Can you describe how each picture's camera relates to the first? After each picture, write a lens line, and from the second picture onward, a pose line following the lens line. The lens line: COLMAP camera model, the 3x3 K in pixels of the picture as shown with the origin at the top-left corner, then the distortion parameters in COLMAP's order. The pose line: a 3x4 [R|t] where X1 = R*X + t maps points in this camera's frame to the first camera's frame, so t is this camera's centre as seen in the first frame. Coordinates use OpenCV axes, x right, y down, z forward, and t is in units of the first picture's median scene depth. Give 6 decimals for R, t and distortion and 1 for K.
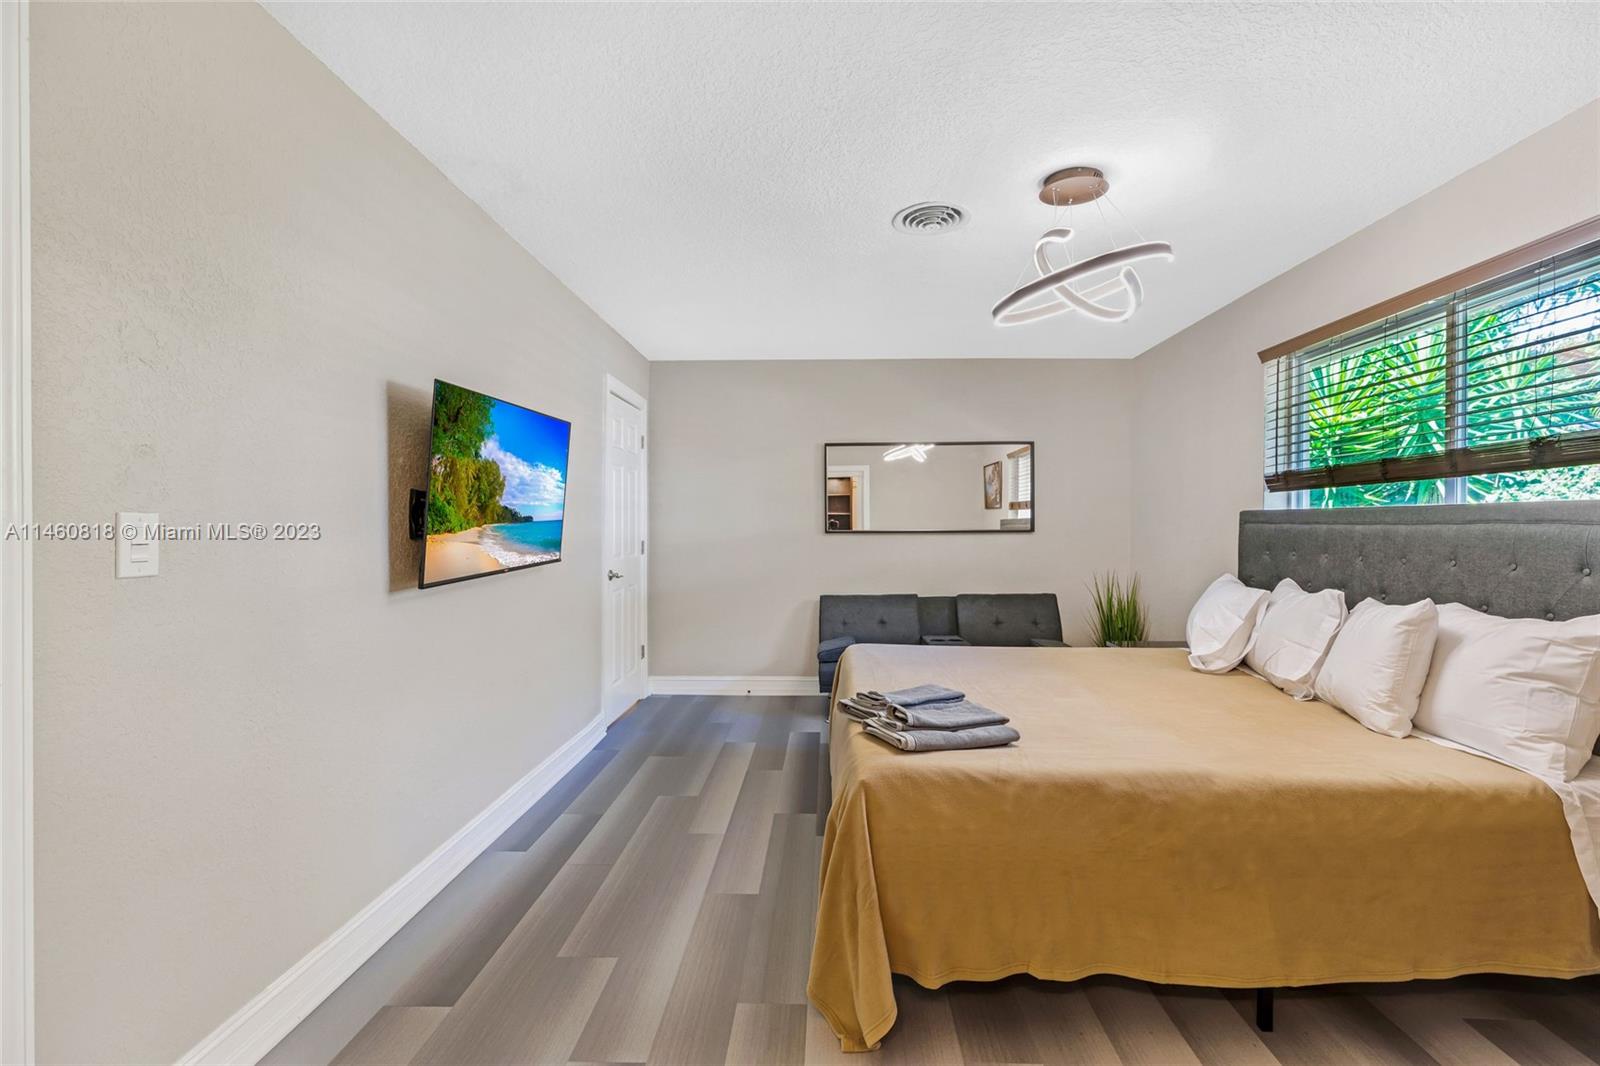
lens RADIAL K [[728.4, 0, 793.8], [0, 728.4, 529.3], [0, 0, 1]] dist [0.007277, -0.002498]
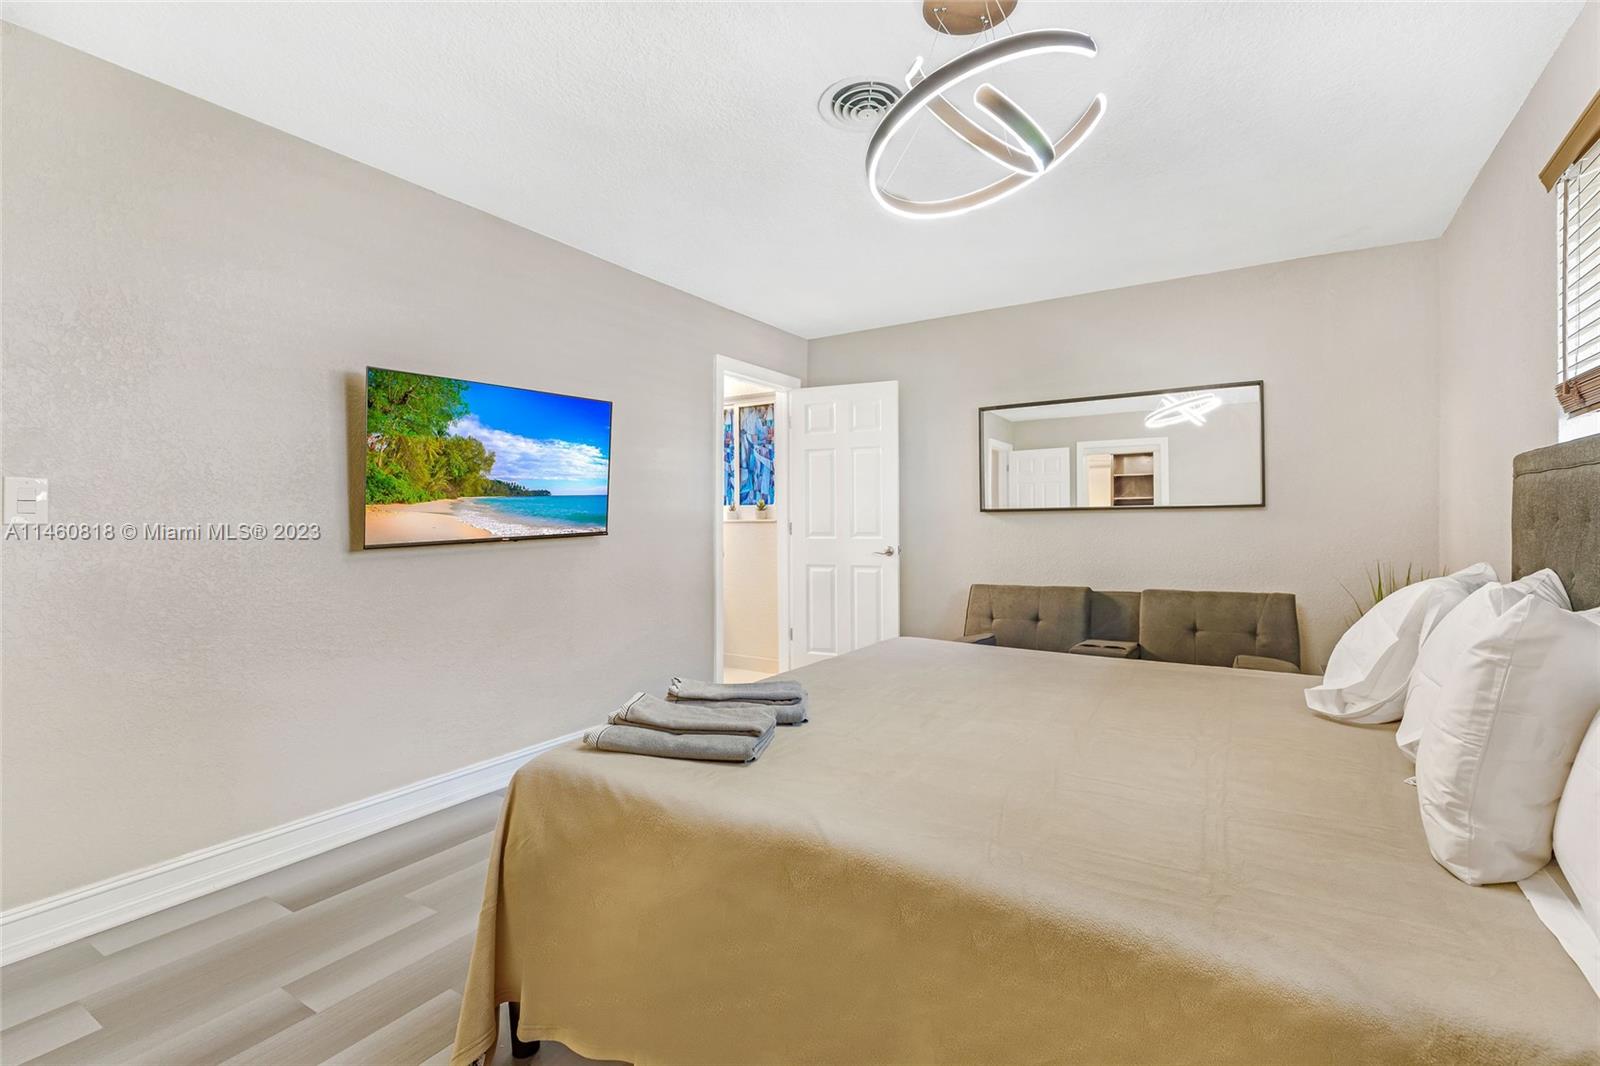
lens RADIAL K [[728.4, 0, 803.3], [0, 728.4, 520.8], [0, 0, 1]] dist [0.007277, -0.002498]
pose [[0.867252, -0.006922, -0.497822, 0.578613], [0.004886, 0.999974, -0.005392, 0.038880], [0.497846, 0.002244, 0.867262, 0.301205]]
